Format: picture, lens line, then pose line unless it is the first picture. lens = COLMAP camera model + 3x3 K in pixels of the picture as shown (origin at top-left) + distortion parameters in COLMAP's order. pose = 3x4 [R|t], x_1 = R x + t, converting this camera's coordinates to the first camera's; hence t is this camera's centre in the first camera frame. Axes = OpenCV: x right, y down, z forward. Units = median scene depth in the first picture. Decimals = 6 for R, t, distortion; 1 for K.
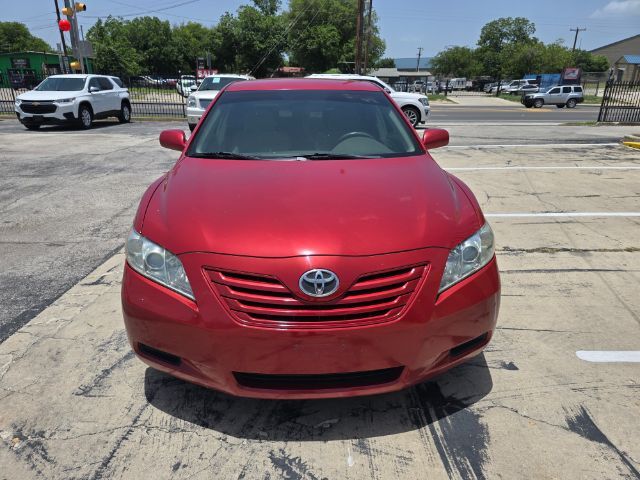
lens RADIAL K [[431.0, 0, 316.2], [0, 431.0, 241.5], [0, 0, 1]] dist [0.038405, -0.036062]
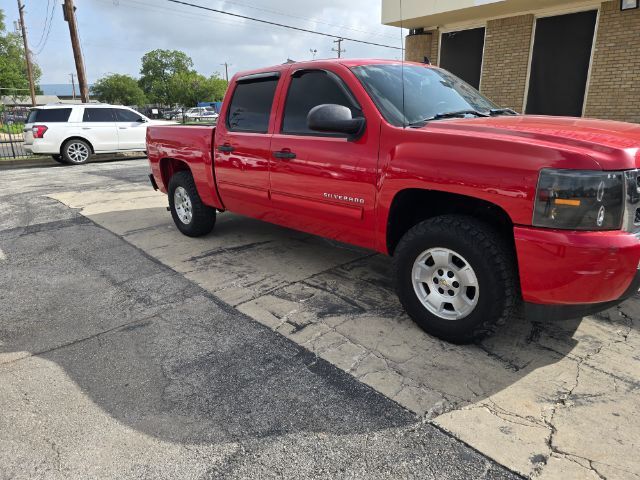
lens RADIAL K [[431.0, 0, 324.5], [0, 431.0, 237.9], [0, 0, 1]] dist [0.038405, -0.036062]
pose [[0.742274, -0.207791, 0.637066, -0.164267], [0.248233, 0.968335, 0.026614, -0.016486], [-0.622423, 0.138386, 0.770350, 0.036599]]
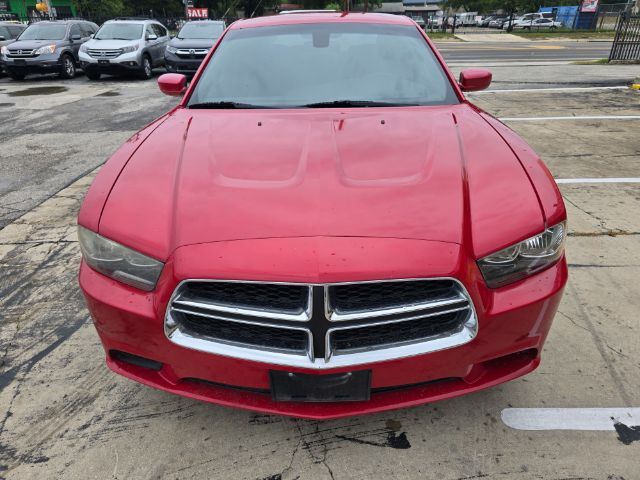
lens RADIAL K [[431.0, 0, 316.7], [0, 431.0, 243.7], [0, 0, 1]] dist [0.038405, -0.036062]
pose [[0.999817, -0.012608, -0.014377, 0.036500], [0.014273, 0.992390, 0.122306, -0.012872], [0.012726, -0.122489, 0.992388, 0.038397]]
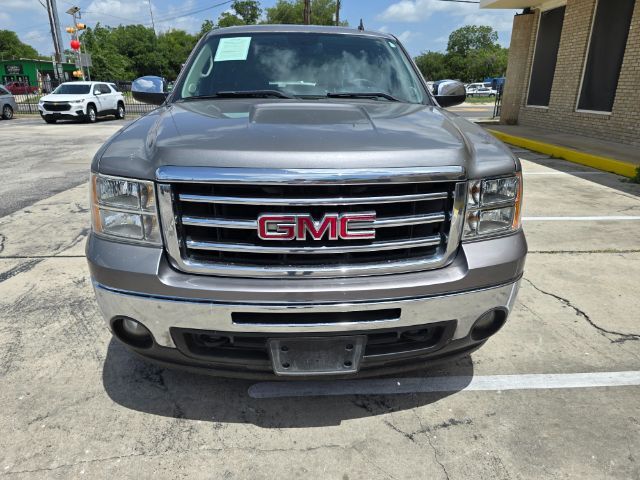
lens RADIAL K [[431.0, 0, 321.6], [0, 431.0, 241.0], [0, 0, 1]] dist [0.038405, -0.036062]
pose [[0.999239, -0.017187, 0.035021, 0.084136], [0.017469, 0.999817, -0.007760, 0.088748], [-0.034881, 0.008366, 0.999356, -0.248500]]
